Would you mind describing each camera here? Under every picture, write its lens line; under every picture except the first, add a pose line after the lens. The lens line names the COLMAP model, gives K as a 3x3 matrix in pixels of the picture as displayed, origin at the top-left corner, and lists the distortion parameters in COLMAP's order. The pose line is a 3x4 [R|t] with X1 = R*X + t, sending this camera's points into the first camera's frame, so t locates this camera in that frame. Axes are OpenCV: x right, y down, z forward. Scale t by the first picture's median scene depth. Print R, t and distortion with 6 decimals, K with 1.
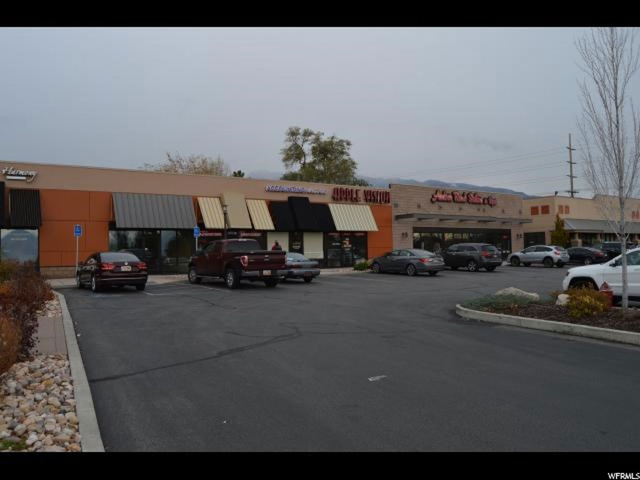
lens RADIAL K [[511.4, 0, 320.0], [0, 511.4, 240.0], [0, 0, 1]] dist [-0.082659, 0.004469]
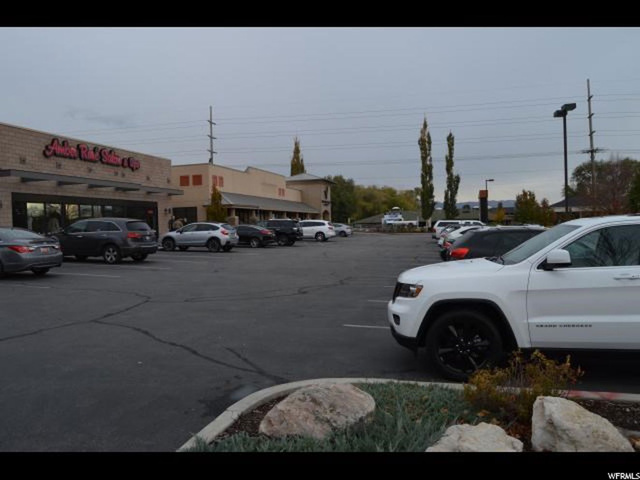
lens RADIAL K [[511.4, 0, 320.0], [0, 511.4, 240.0], [0, 0, 1]] dist [-0.082659, 0.004469]
pose [[0.763045, -0.016773, 0.646128, 0.073713], [-0.009364, 0.999271, 0.036999, 0.006341], [-0.646277, -0.034282, 0.762332, 0.278178]]
